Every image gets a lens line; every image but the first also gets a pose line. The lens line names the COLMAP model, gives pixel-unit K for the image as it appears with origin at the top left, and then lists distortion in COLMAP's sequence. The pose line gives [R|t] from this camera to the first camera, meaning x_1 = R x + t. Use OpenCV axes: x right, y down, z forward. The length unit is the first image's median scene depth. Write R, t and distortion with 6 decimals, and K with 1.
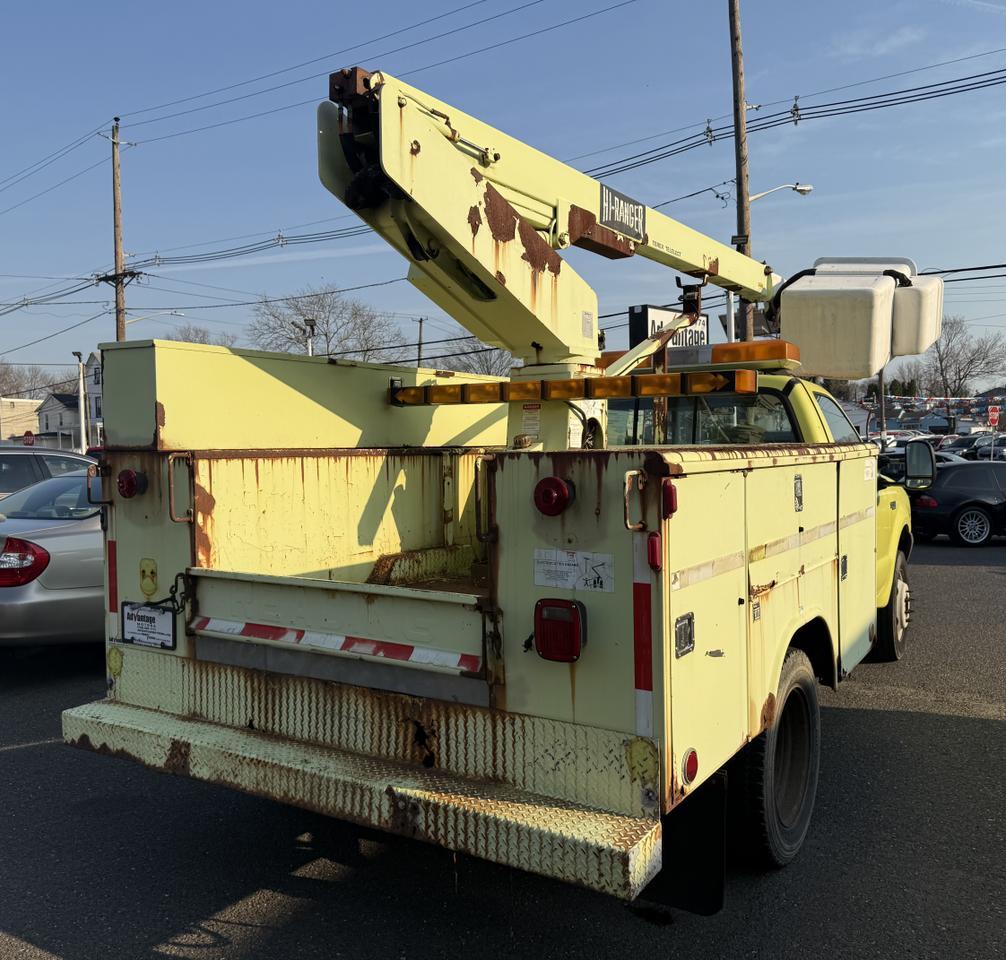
lens RADIAL K [[896.8, 0, 516.6], [0, 896.8, 481.1], [0, 0, 1]] dist [0.219288, -0.513508]
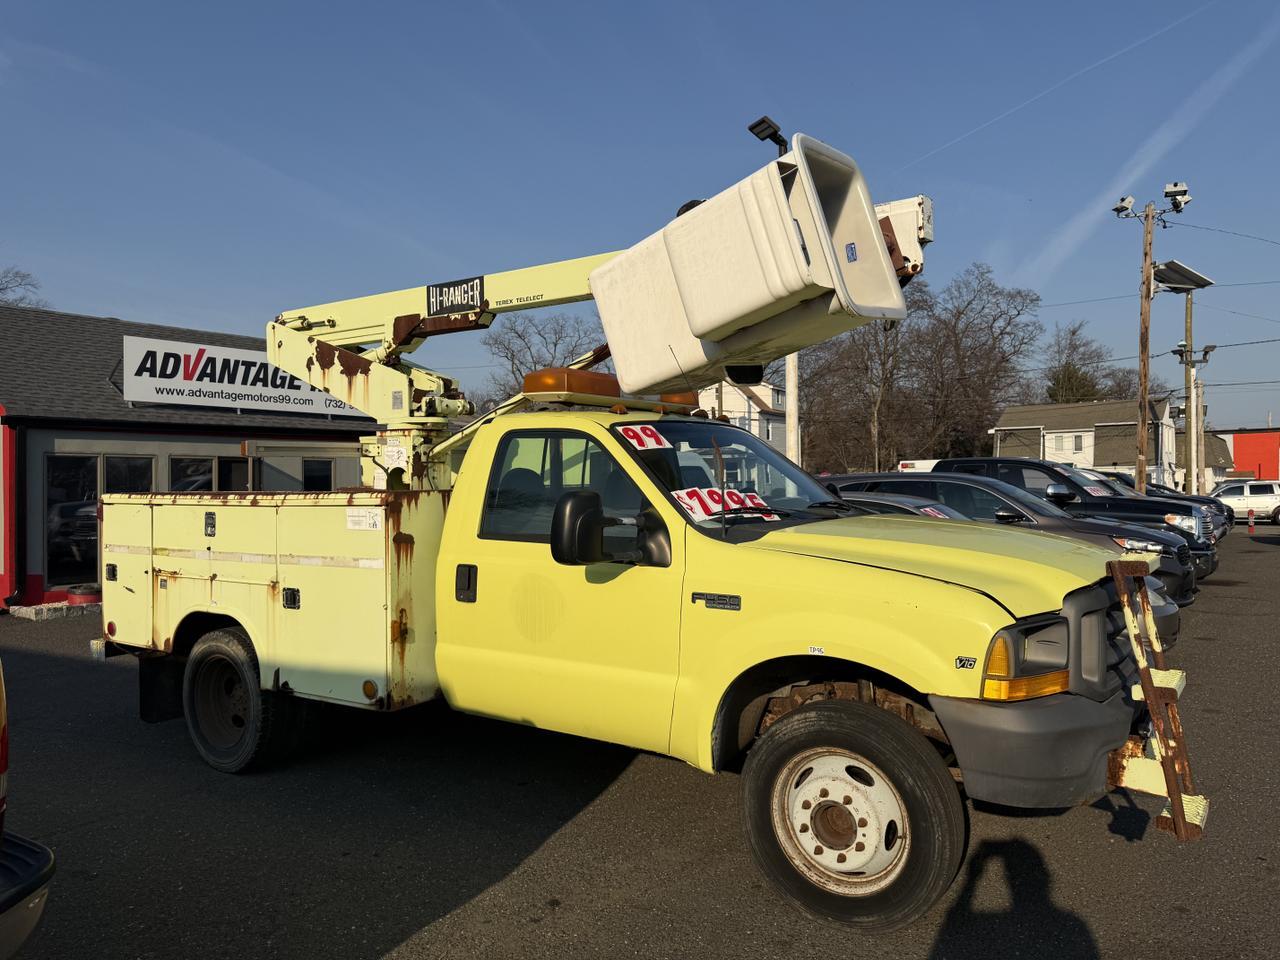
lens RADIAL K [[898.3, 0, 634.5], [0, 898.3, 478.3], [0, 0, 1]] dist [0.123915, -0.219120]
pose [[-0.045341, 0.012402, -0.998895, 1.880800], [-0.027790, 0.999520, 0.013671, -0.108360], [0.998585, 0.028379, -0.044974, 1.864416]]
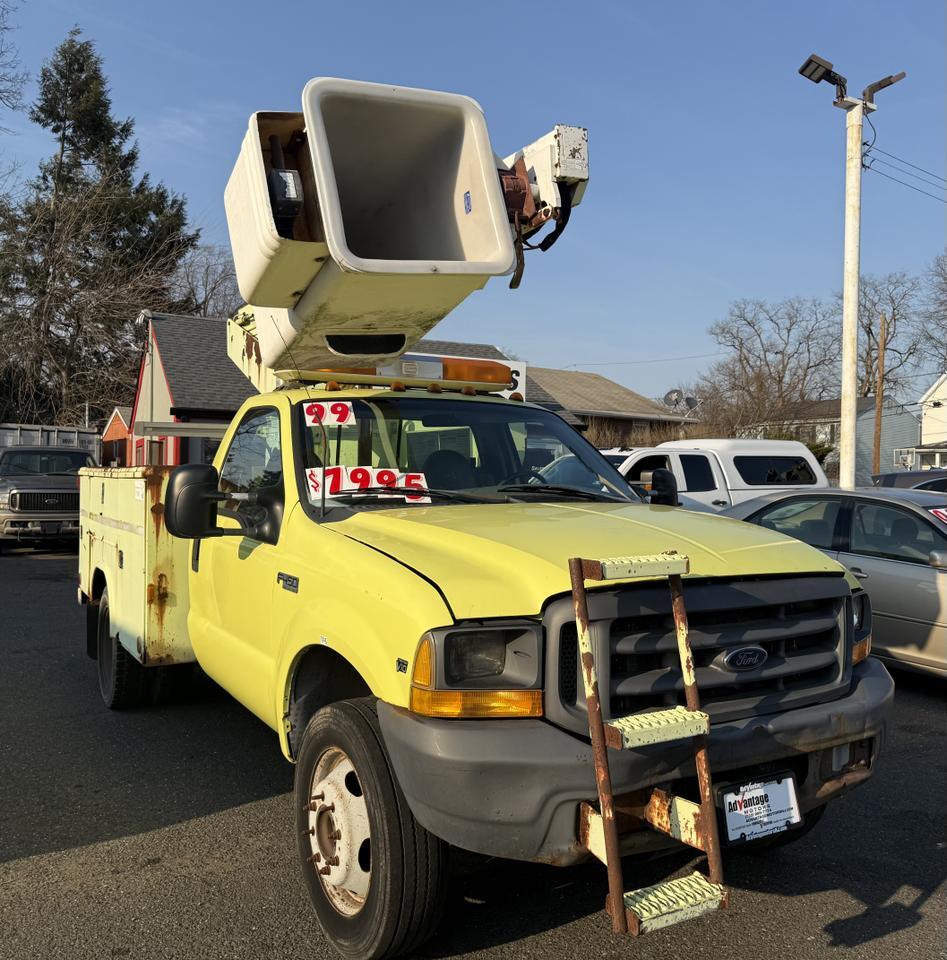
lens RADIAL K [[894.3, 0, 473.5], [0, 894.3, 480.0], [0, 0, 1]] dist [0.175291, -0.383557]
pose [[-0.467958, 0.015197, -0.883620, 1.607548], [-0.039792, 0.998476, 0.038246, -0.113533], [0.882855, 0.053058, -0.466640, 2.587093]]
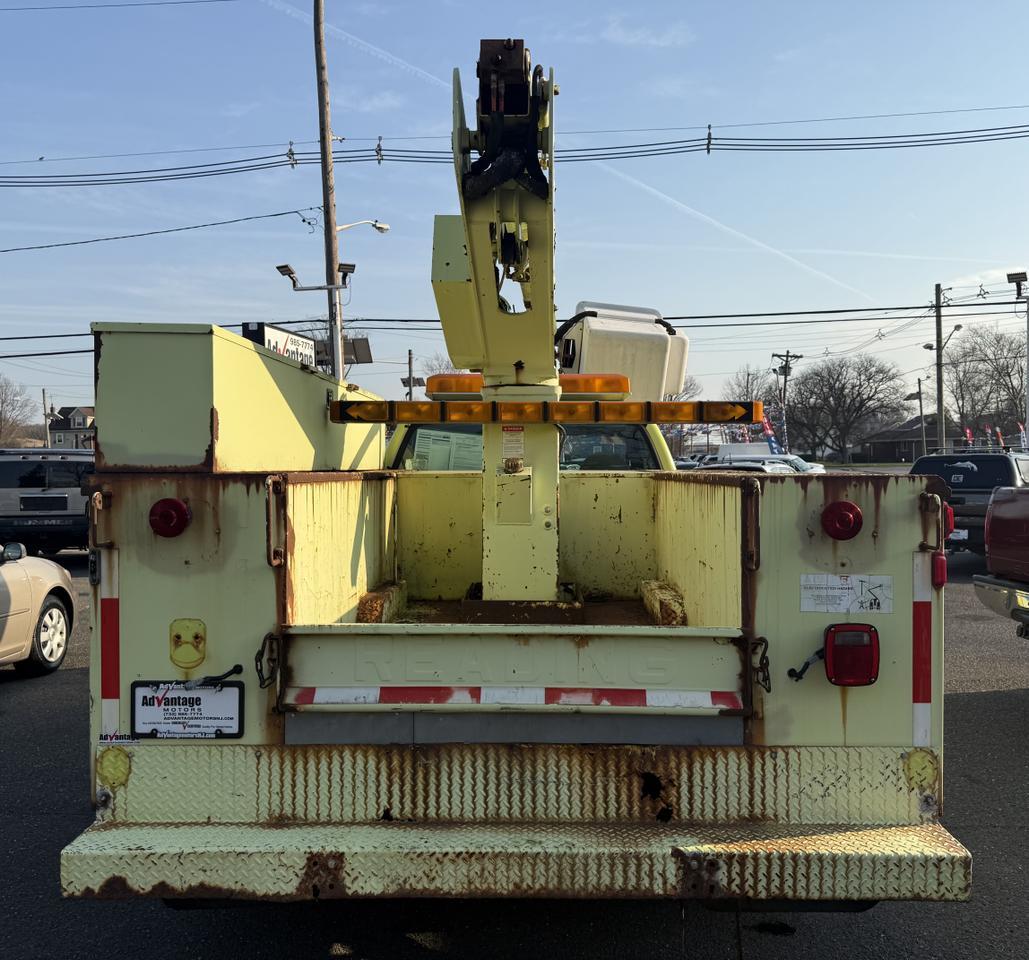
lens RADIAL K [[906.9, 0, 530.7], [0, 906.9, 480.5], [0, 0, 1]] dist [0.136610, -0.270355]
pose [[0.853088, 0.002928, 0.521759, -0.611065], [0.013314, 0.999536, -0.027378, -0.002969], [-0.521597, 0.030303, 0.852654, 0.242886]]
